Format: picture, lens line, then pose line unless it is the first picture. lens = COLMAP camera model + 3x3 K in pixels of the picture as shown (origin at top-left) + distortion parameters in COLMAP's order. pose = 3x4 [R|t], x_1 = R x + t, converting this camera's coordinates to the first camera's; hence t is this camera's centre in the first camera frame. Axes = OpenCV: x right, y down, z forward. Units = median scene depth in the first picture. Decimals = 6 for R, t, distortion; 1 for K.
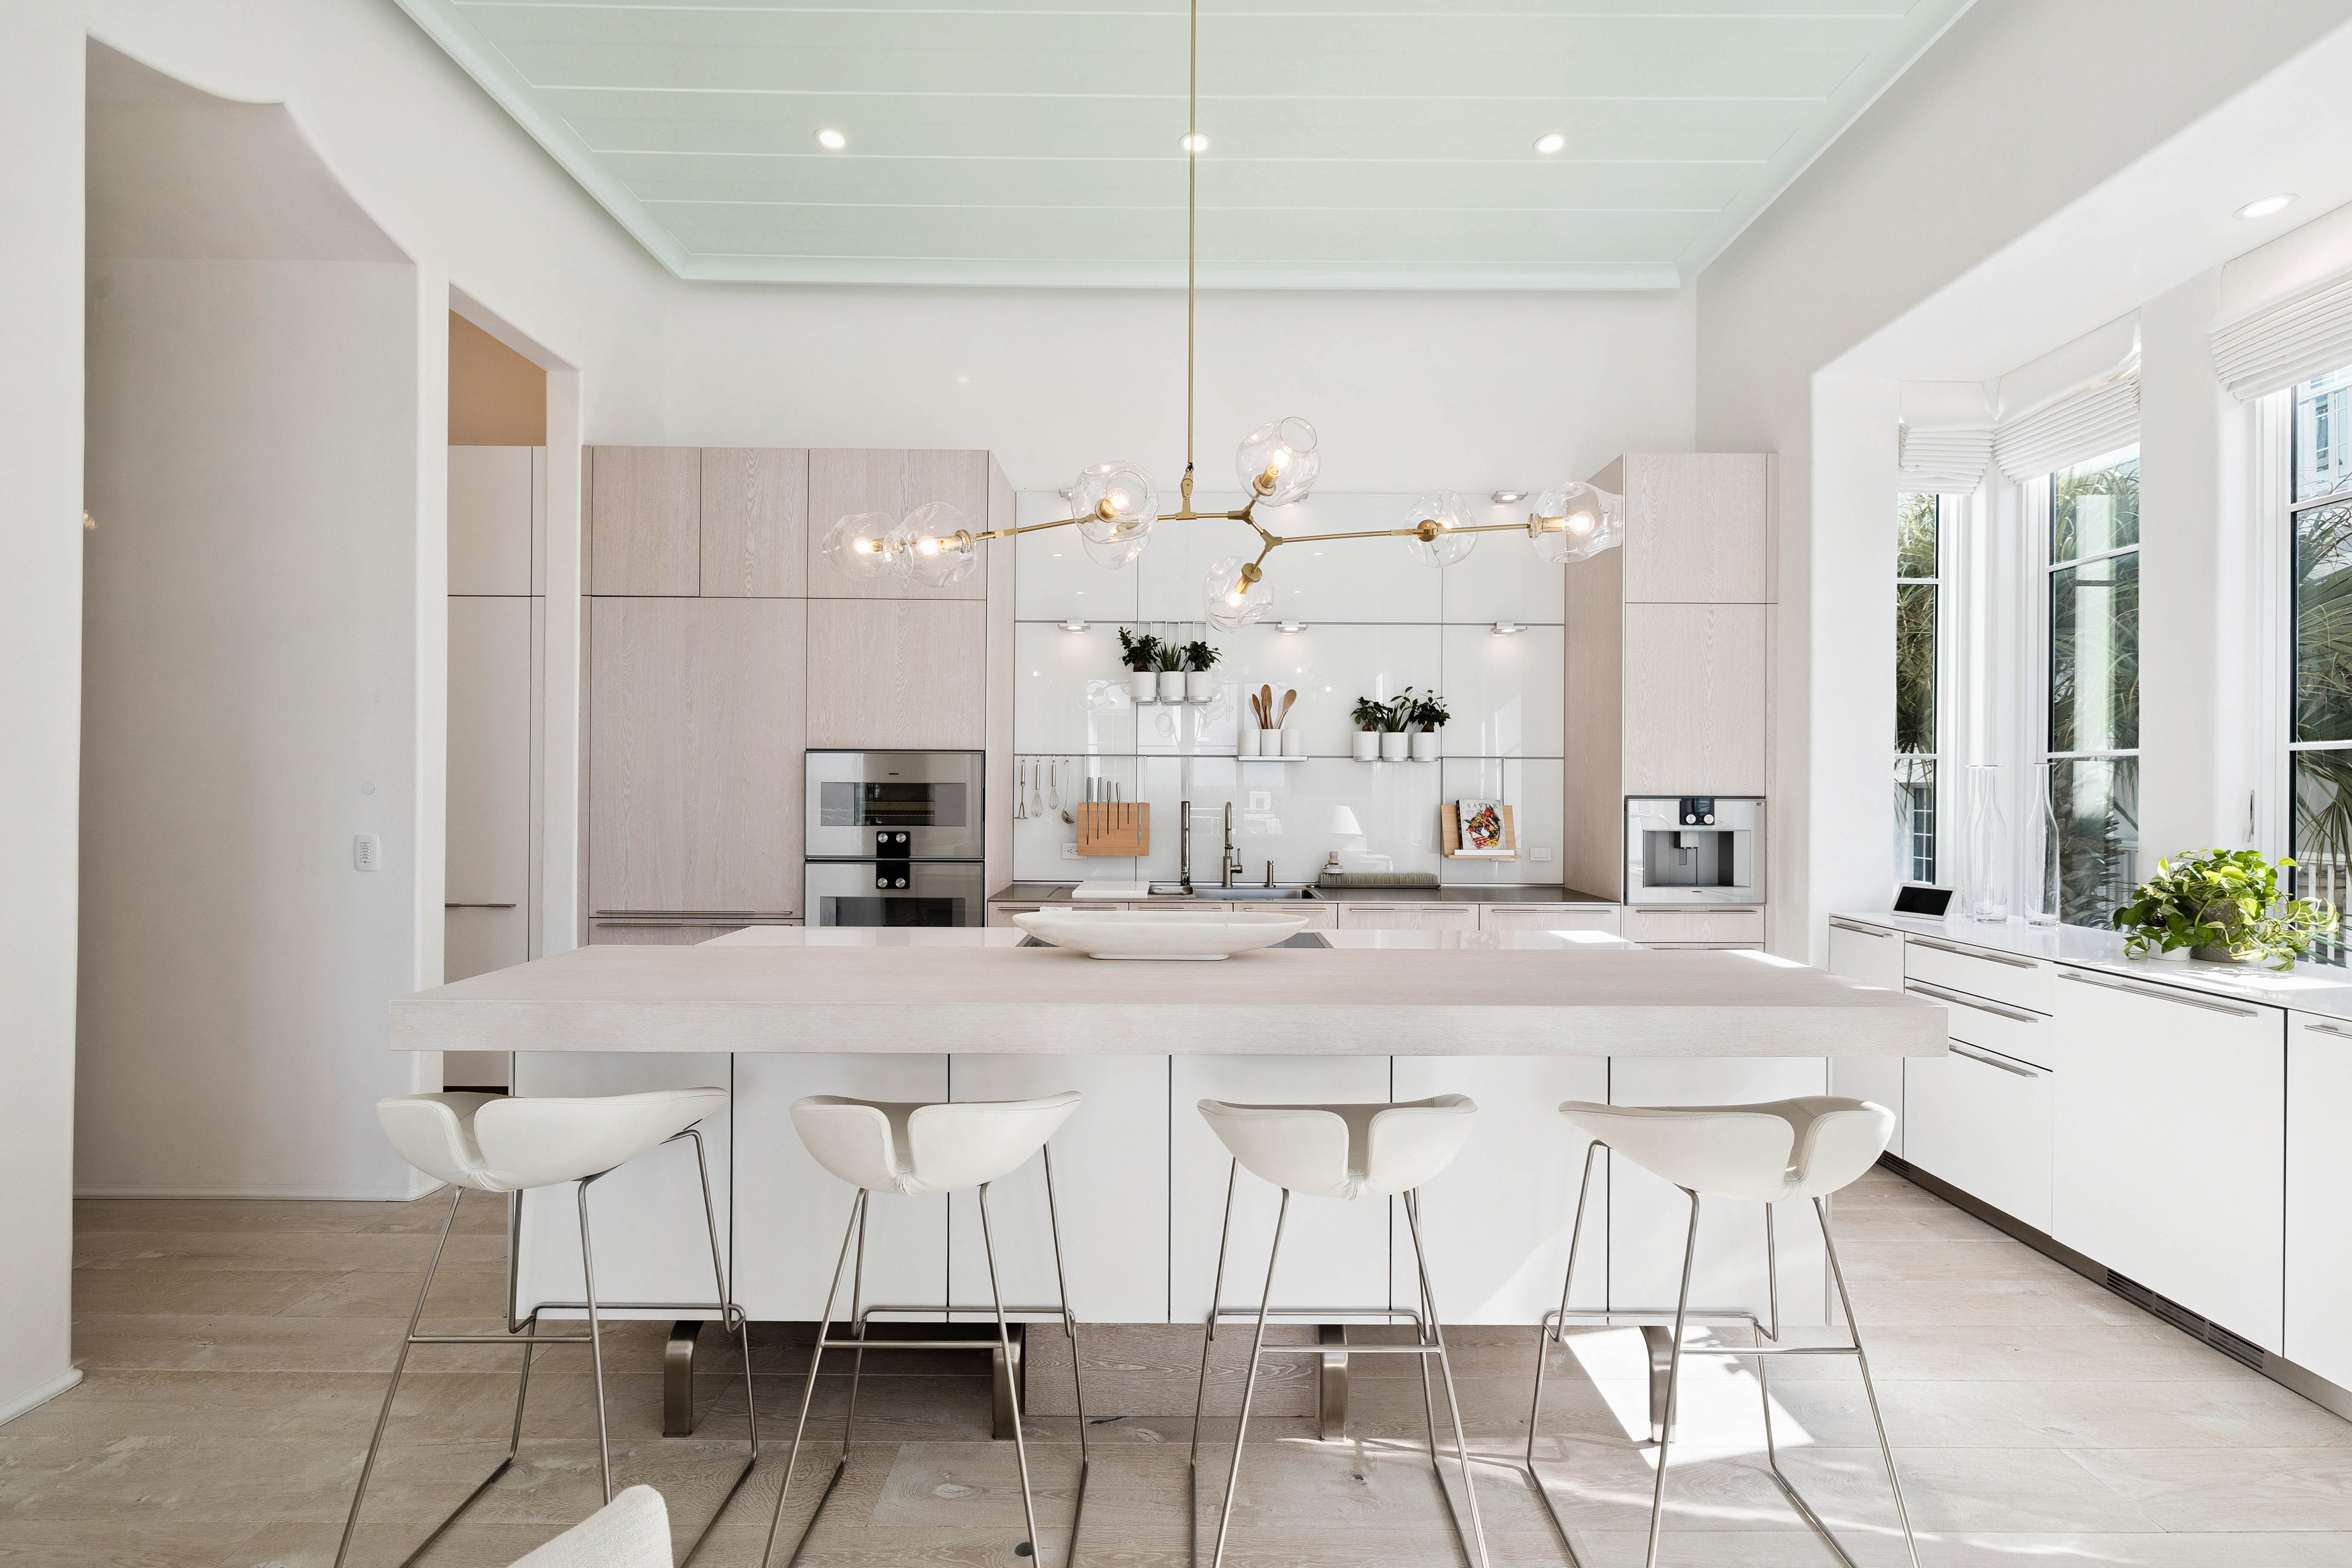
lens RADIAL K [[993.5, 0, 1179.6], [0, 993.5, 774.5], [0, 0, 1]] dist [0.001385, 0.000088]
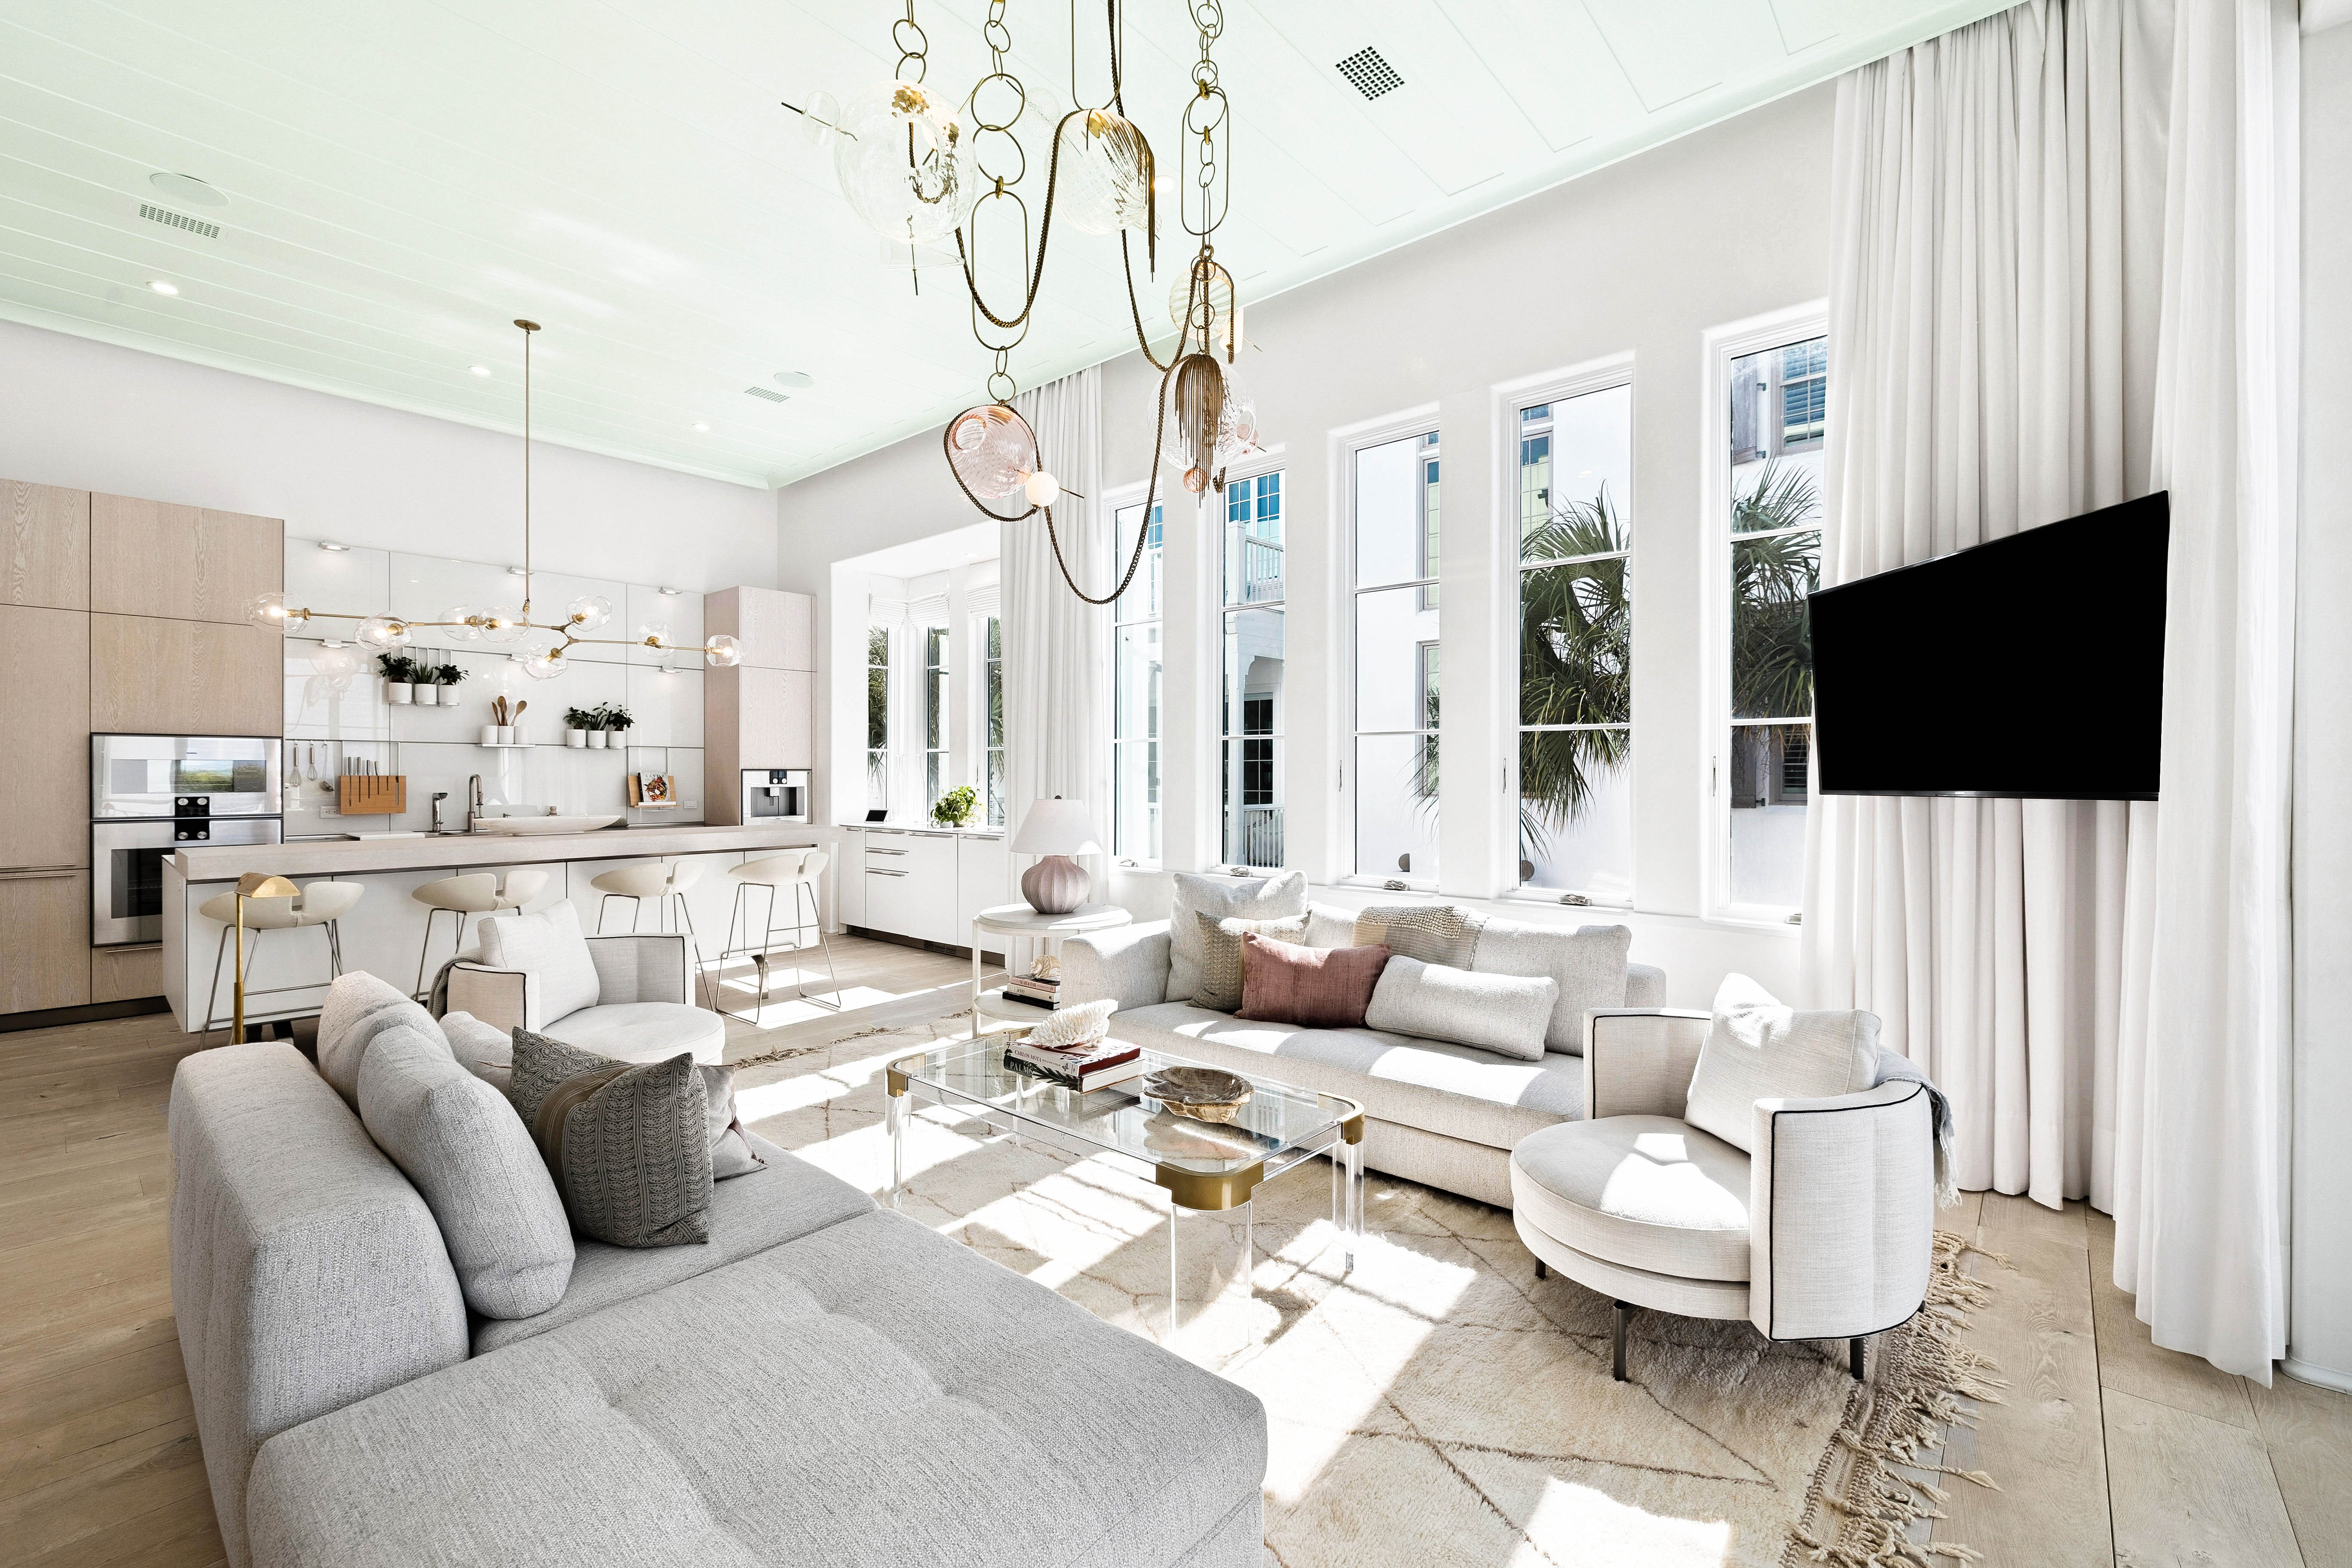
lens RADIAL K [[993.5, 0, 1179.6], [0, 993.5, 774.5], [0, 0, 1]] dist [0.001385, 0.000088]
pose [[0.660293, -0.006263, 0.750982, -0.369198], [-0.002266, 0.999944, 0.010332, 0.009609], [-0.751005, -0.008524, 0.660242, -0.766957]]
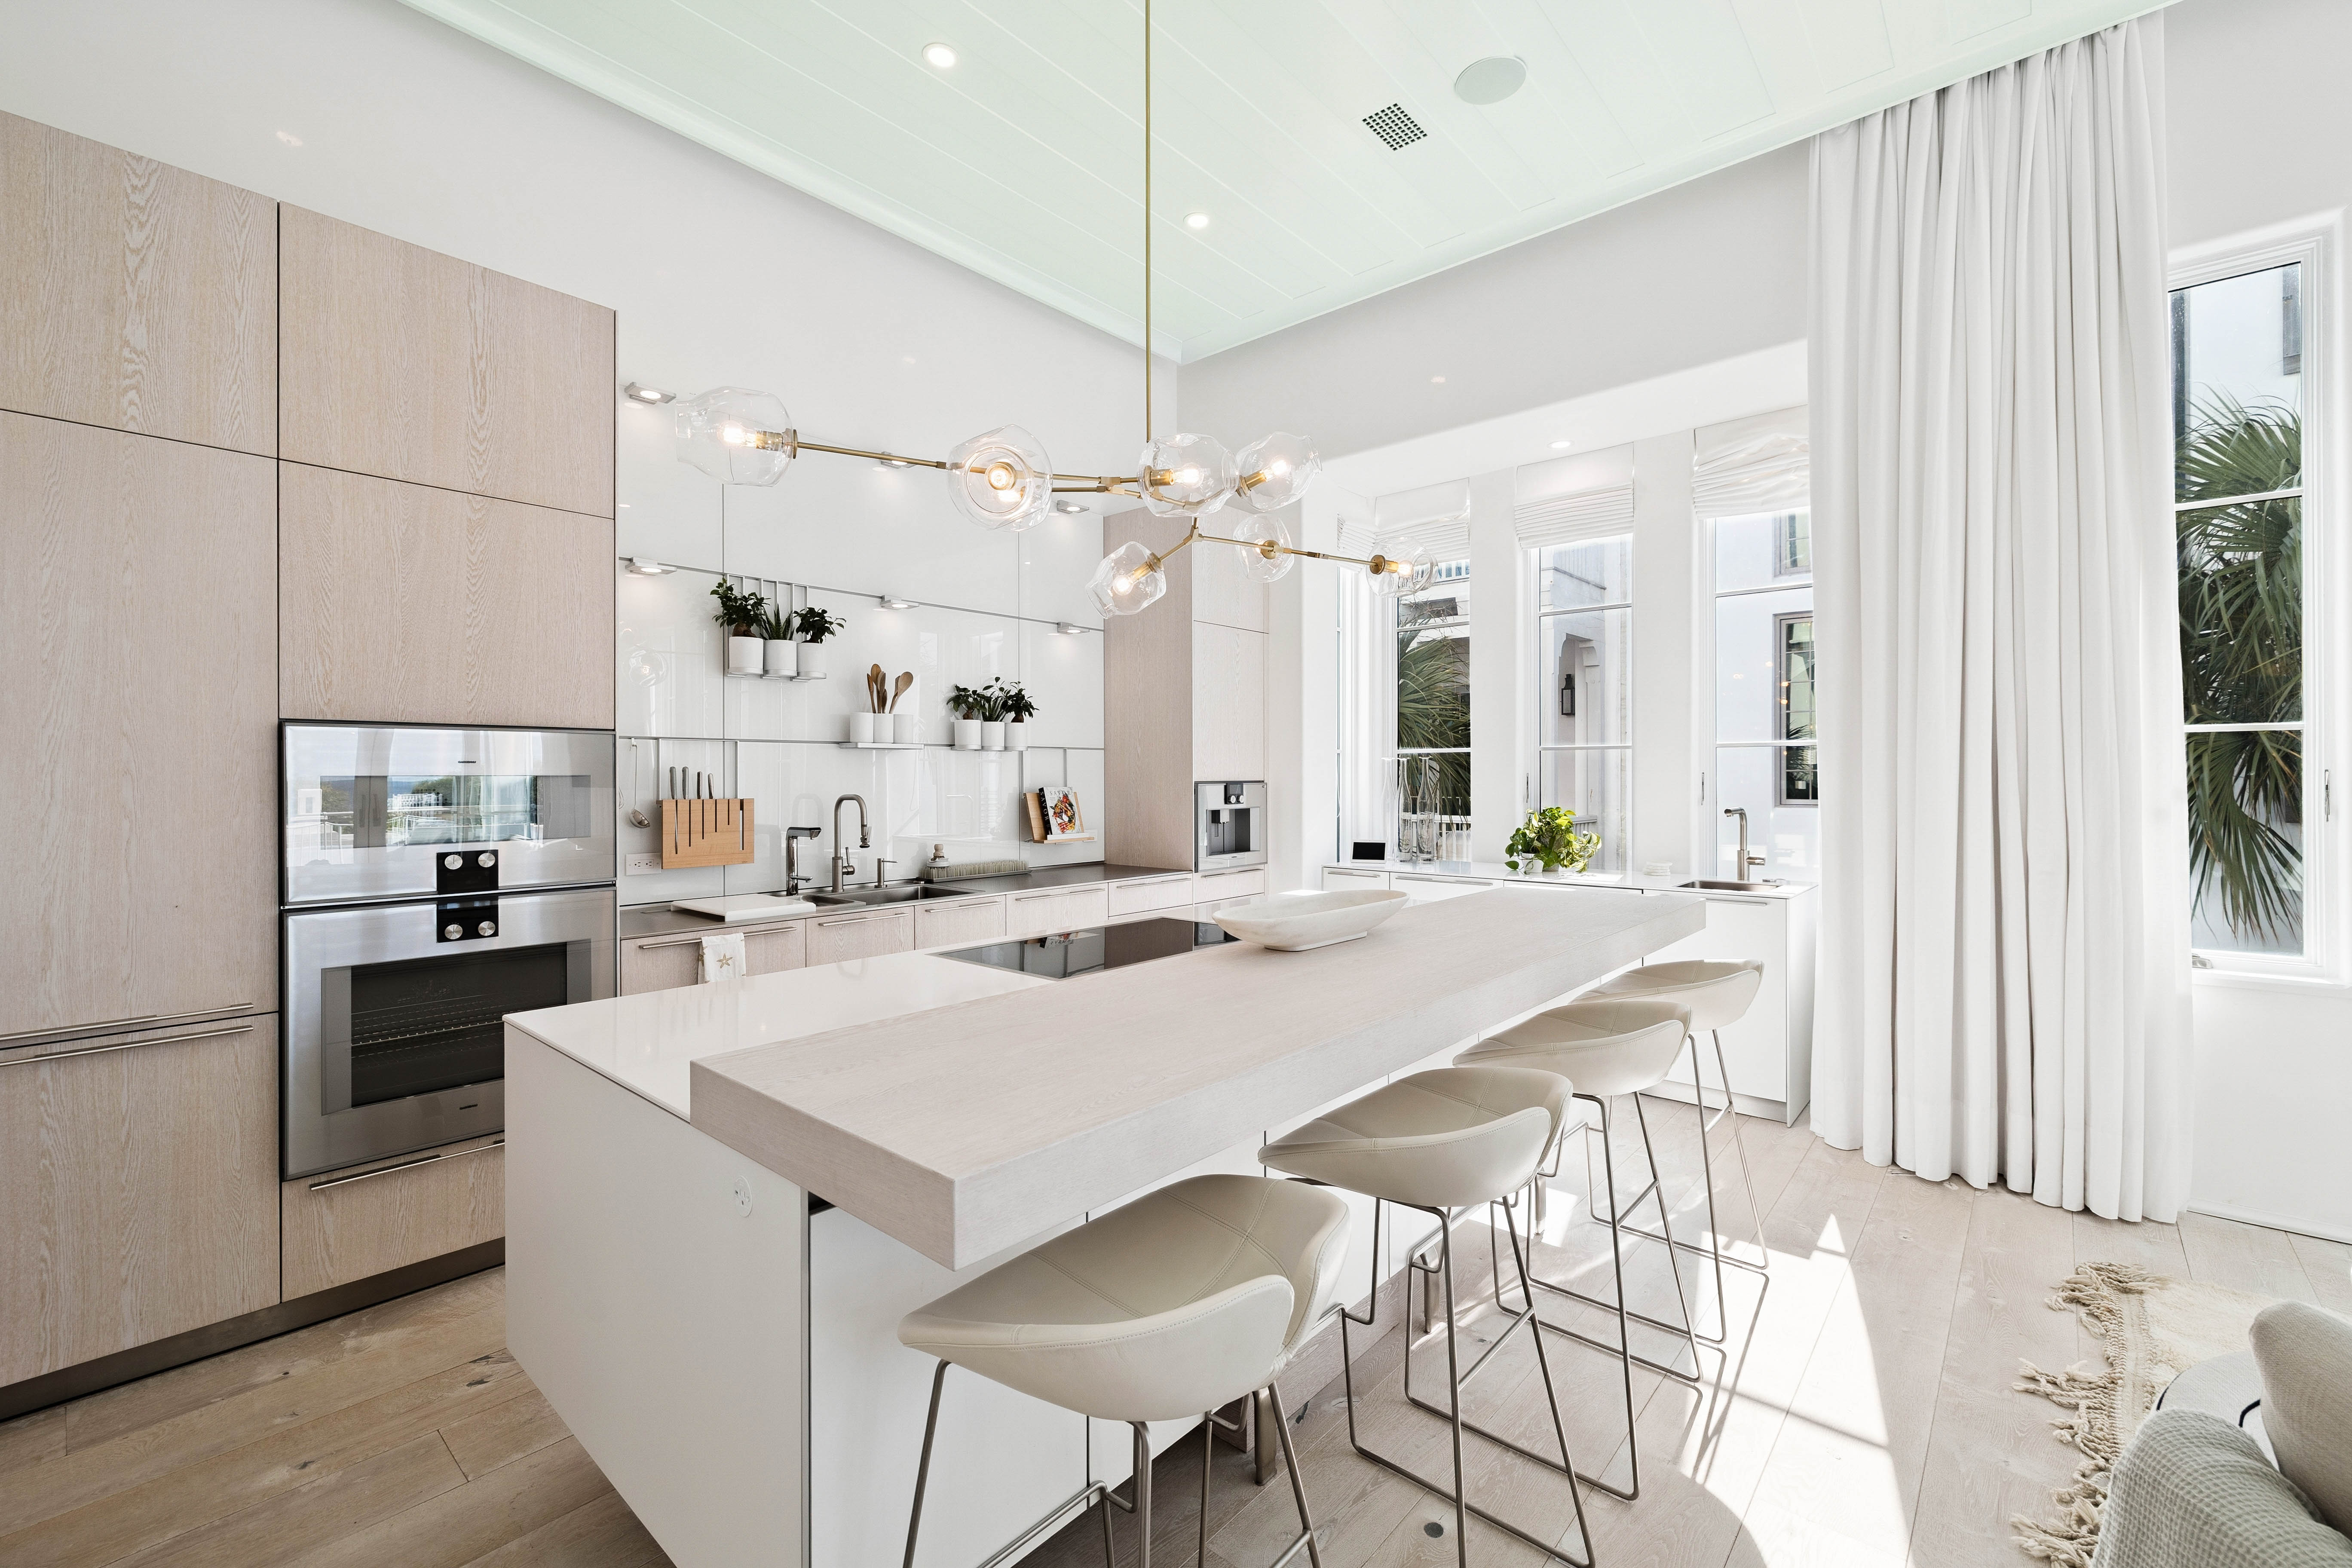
lens RADIAL K [[993.5, 0, 1179.6], [0, 993.5, 774.5], [0, 0, 1]] dist [0.001385, 0.000088]
pose [[0.663220, -0.007382, 0.748388, -0.414521], [-0.000699, 0.999945, 0.010483, 0.000096], [-0.748424, -0.007476, 0.663178, 0.197046]]
